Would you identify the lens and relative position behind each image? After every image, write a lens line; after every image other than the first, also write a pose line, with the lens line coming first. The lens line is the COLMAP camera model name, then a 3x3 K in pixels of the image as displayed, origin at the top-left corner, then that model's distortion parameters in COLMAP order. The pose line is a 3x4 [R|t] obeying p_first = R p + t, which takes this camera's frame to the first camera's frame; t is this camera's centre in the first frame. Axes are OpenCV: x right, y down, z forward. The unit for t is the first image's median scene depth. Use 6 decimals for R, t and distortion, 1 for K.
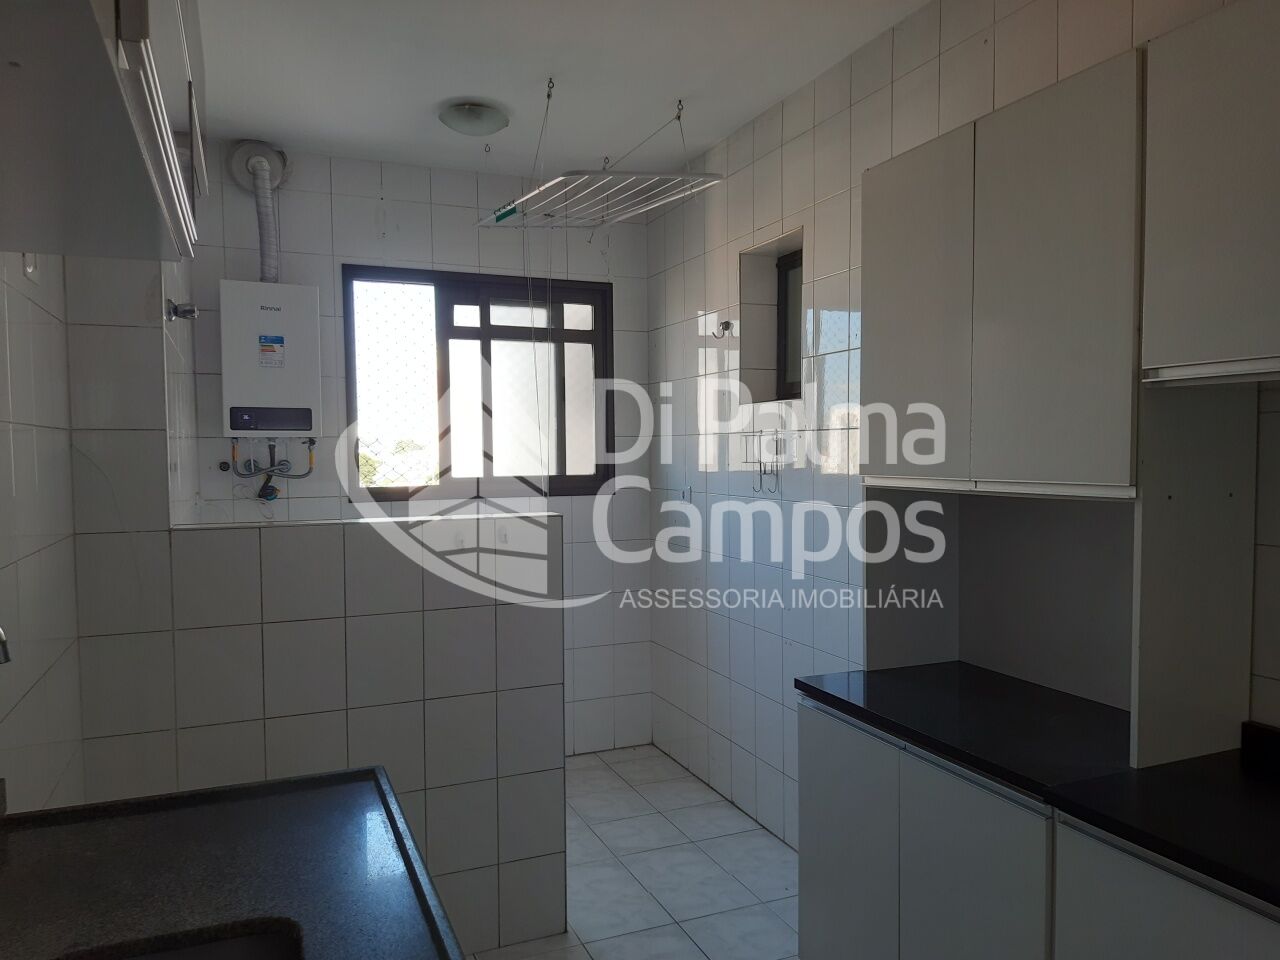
lens RADIAL K [[922.6, 0, 649.9], [0, 922.6, 498.6], [0, 0, 1]] dist [0.100262, -0.138463]
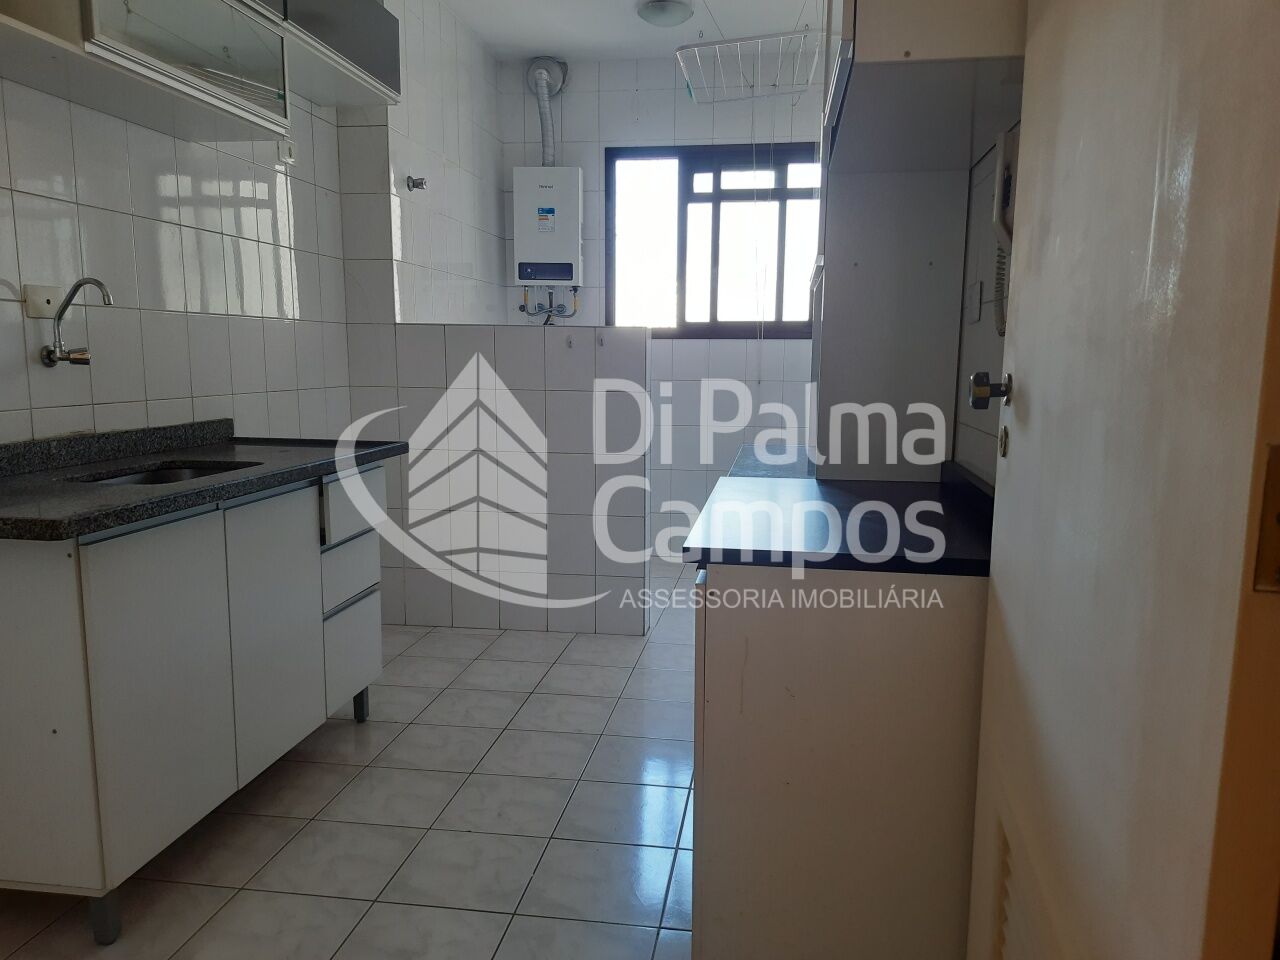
lens RADIAL K [[922.6, 0, 649.9], [0, 922.6, 498.6], [0, 0, 1]] dist [0.100262, -0.138463]
pose [[0.853208, 0.095102, -0.512827, 0.303232], [-0.041619, 0.992515, 0.114815, 0.055133], [0.519908, -0.076618, 0.850780, -0.067409]]
